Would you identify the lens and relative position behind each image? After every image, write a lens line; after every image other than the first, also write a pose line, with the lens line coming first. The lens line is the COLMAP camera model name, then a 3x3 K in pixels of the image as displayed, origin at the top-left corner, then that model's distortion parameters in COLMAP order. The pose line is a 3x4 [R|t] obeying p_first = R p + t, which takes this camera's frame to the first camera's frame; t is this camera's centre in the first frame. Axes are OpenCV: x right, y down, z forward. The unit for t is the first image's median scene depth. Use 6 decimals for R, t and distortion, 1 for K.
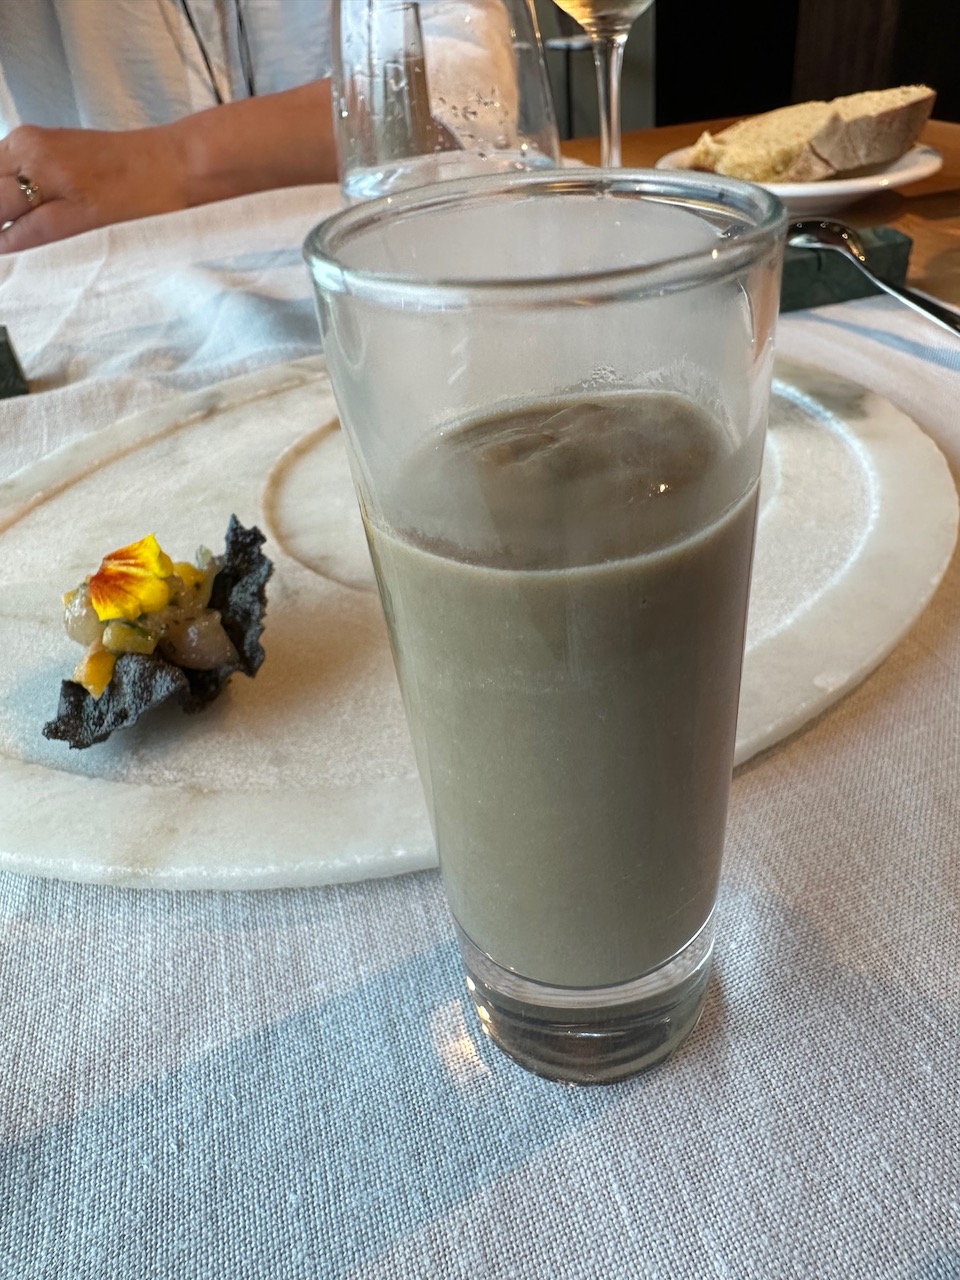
lens RADIAL K [[900.8, 0, 472.7], [0, 900.8, 637.2], [0, 0, 1]] dist [0.024673, -0.044293]
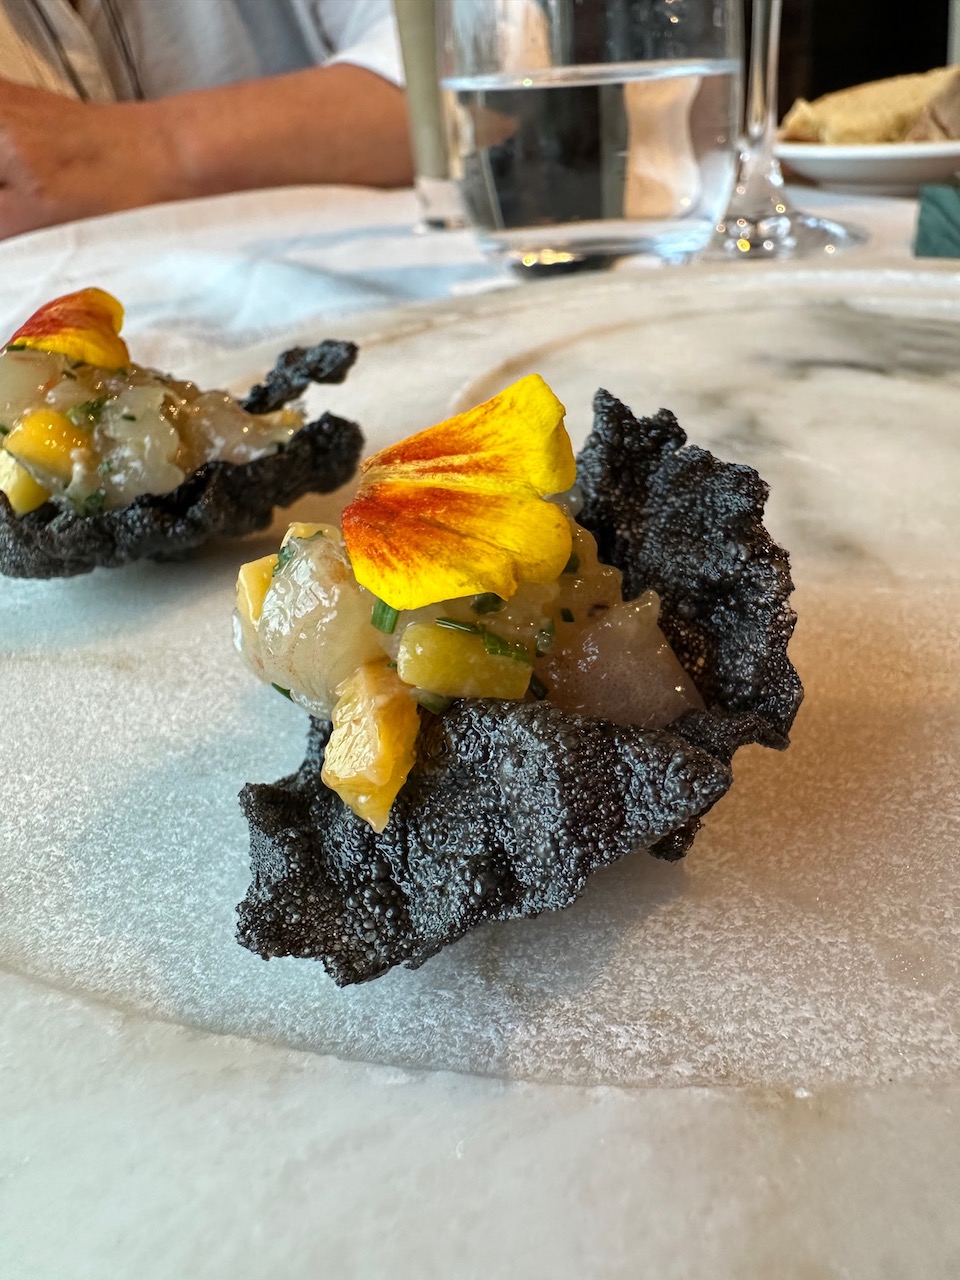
lens RADIAL K [[900.8, 0, 488.5], [0, 900.8, 645.0], [0, 0, 1]] dist [0.024673, -0.044293]
pose [[0.994185, -0.046667, 0.097050, -0.403676], [0.054637, 0.995202, -0.081160, 0.025576], [-0.092797, 0.085990, 0.991965, 0.624735]]
